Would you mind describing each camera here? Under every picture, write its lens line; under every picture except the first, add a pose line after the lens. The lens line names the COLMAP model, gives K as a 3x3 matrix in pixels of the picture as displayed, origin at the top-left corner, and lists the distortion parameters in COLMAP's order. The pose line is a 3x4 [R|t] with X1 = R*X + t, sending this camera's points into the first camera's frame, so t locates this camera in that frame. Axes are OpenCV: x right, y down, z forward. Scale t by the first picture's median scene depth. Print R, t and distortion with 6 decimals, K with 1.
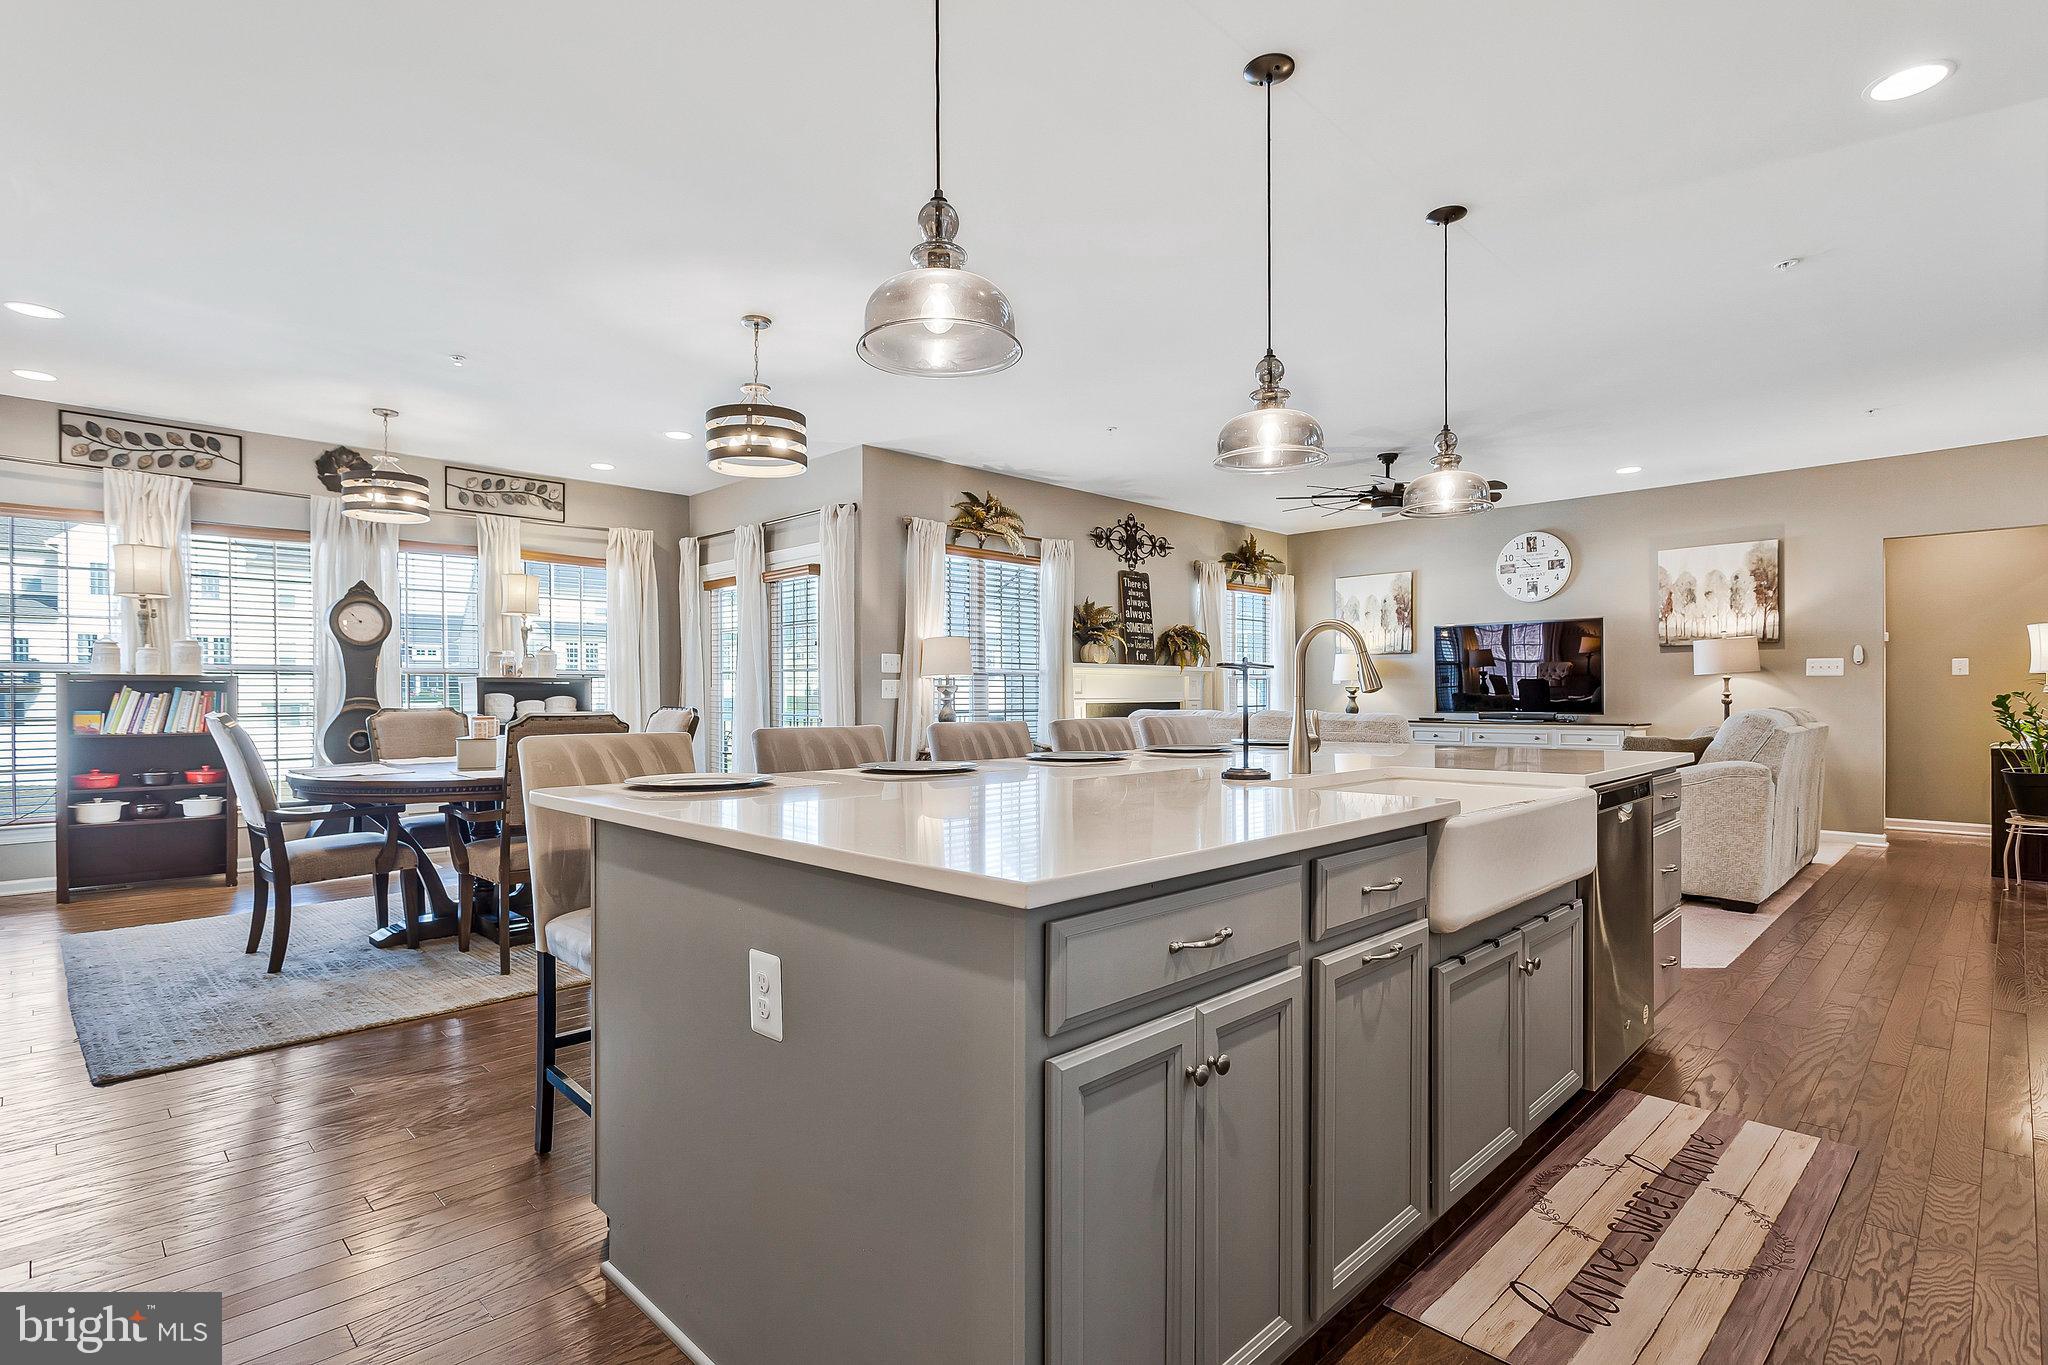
lens RADIAL K [[973.0, 0, 1028.6], [0, 973.0, 683.0], [0, 0, 1]] dist [0.002019, 0.000296]
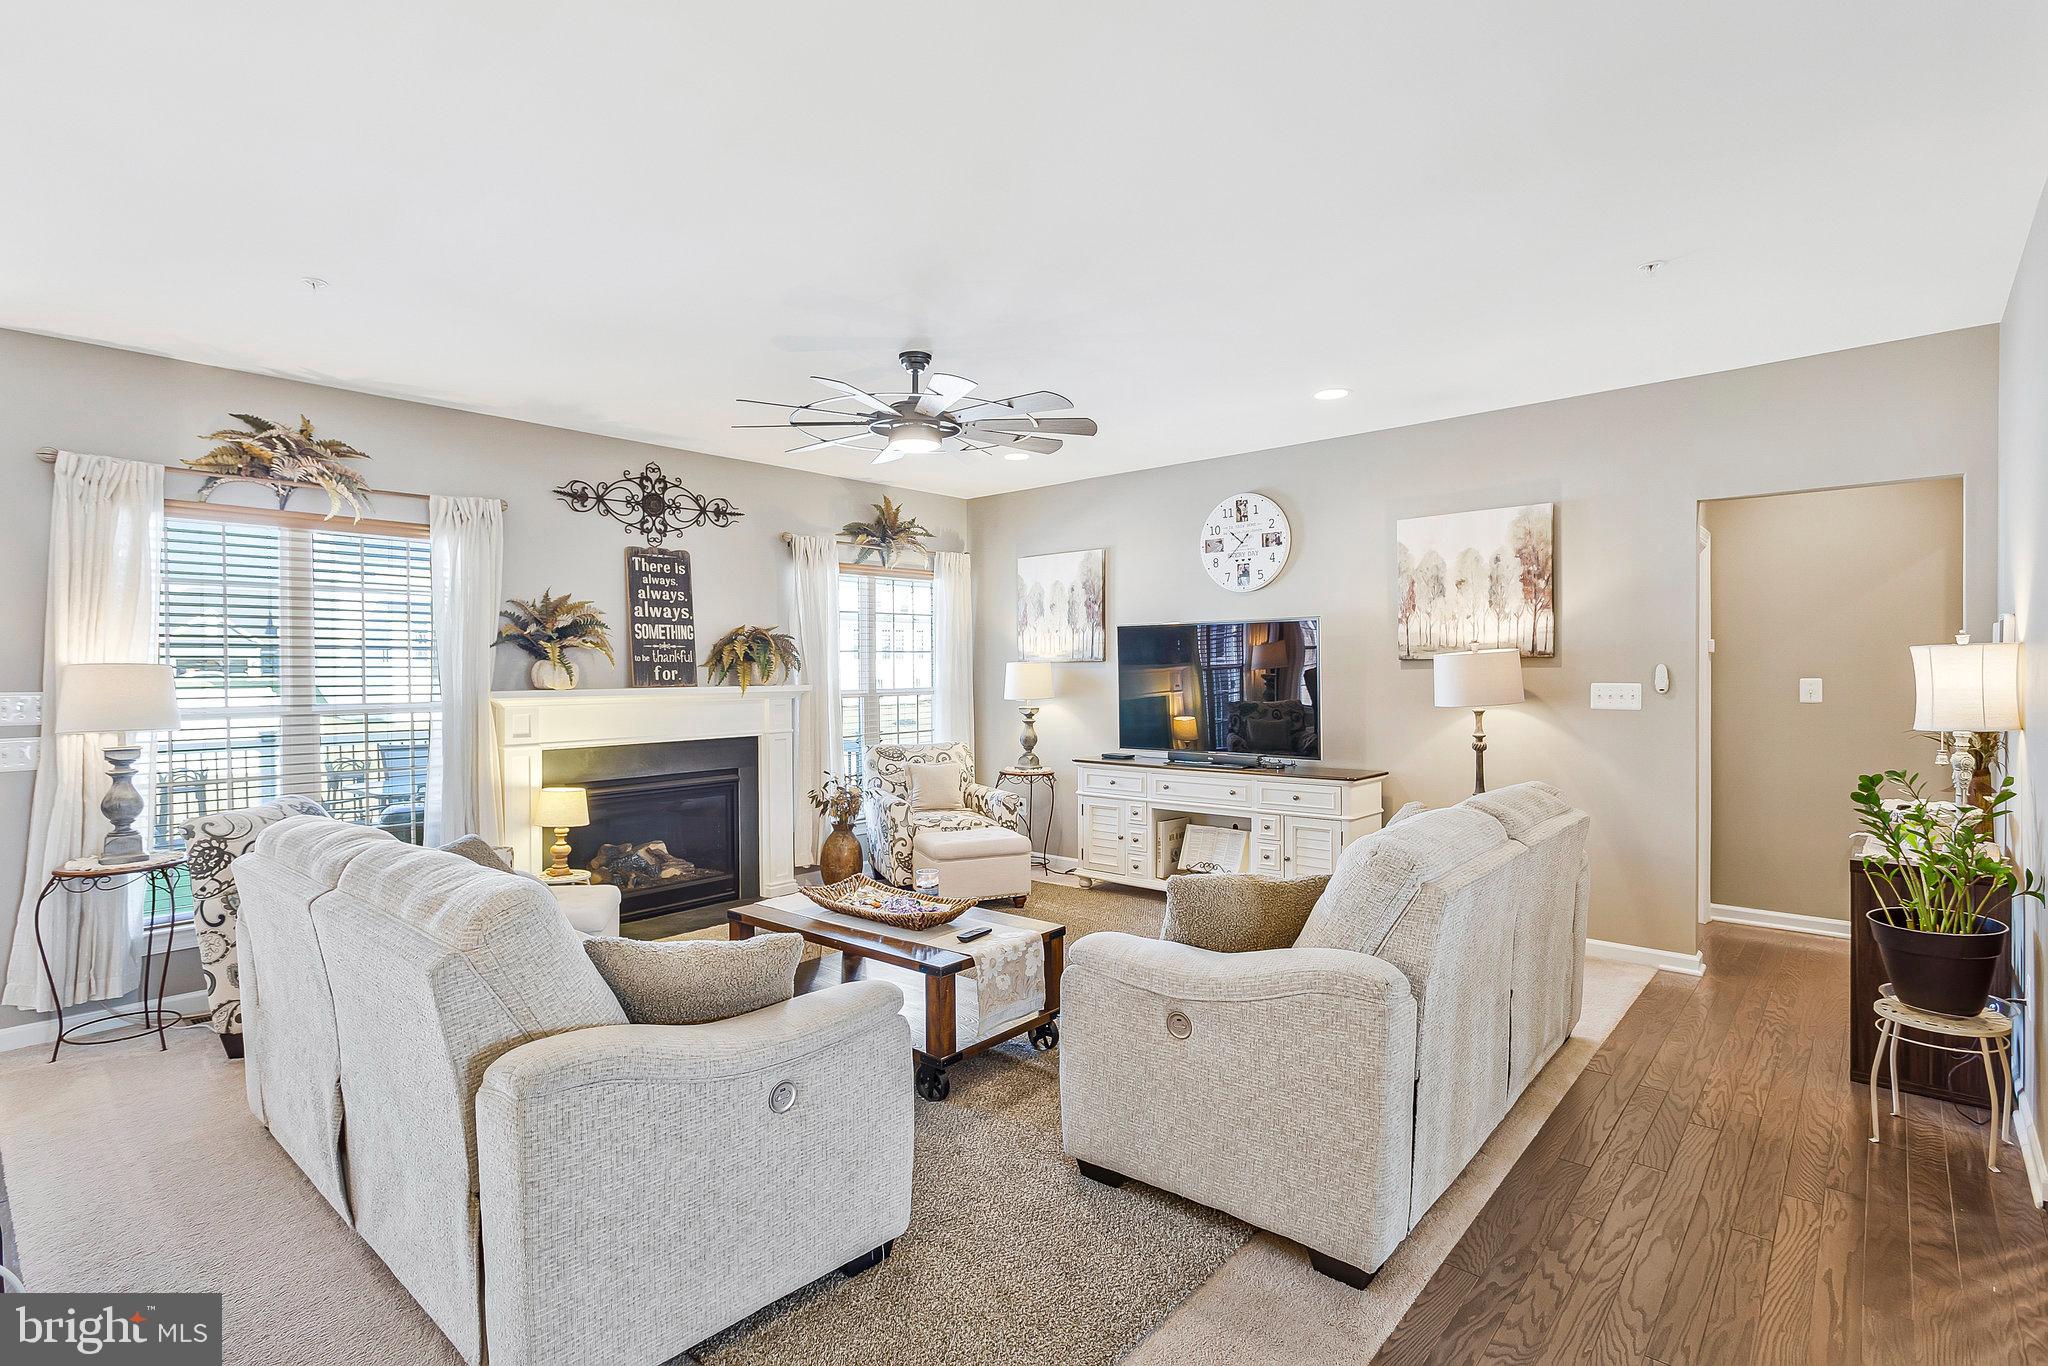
lens RADIAL K [[973.0, 0, 1018.6], [0, 973.0, 667.8], [0, 0, 1]] dist [0.002019, 0.000296]
pose [[0.997686, -0.005812, 0.067736, 0.323423], [0.005239, 0.999949, 0.008627, -0.037916], [-0.067782, -0.008252, 0.997666, 0.324221]]
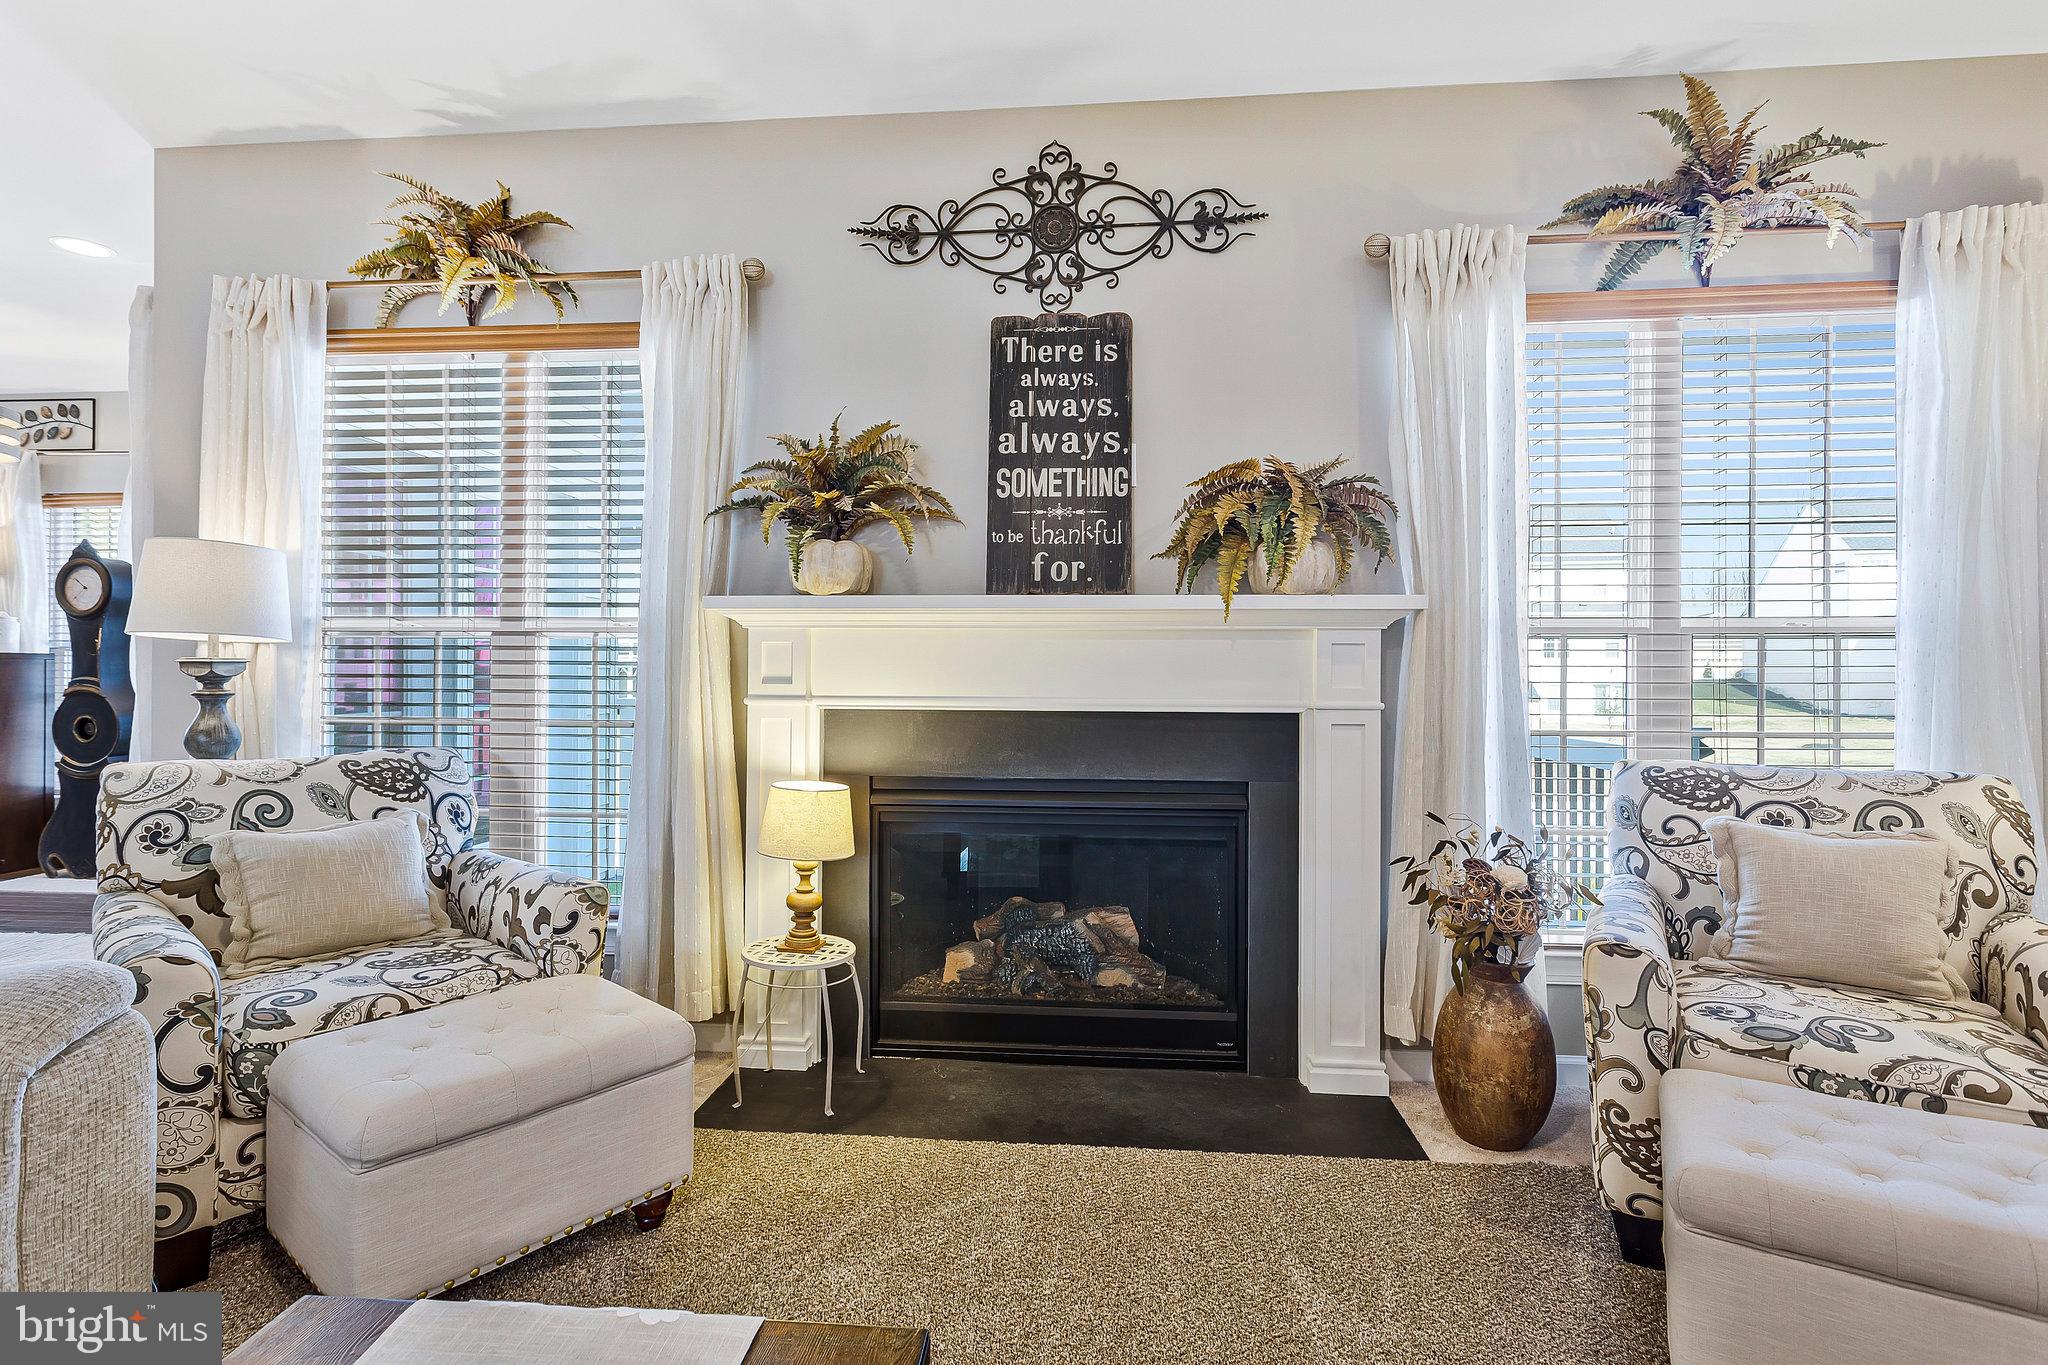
lens RADIAL K [[973.0, 0, 1040.0], [0, 973.0, 672.3], [0, 0, 1]] dist [0.002019, 0.000296]
pose [[0.643189, 0.003019, -0.765701, 0.370355], [0.001071, 0.999988, 0.004843, 0.004847], [0.765706, -0.003935, 0.643178, 0.814336]]
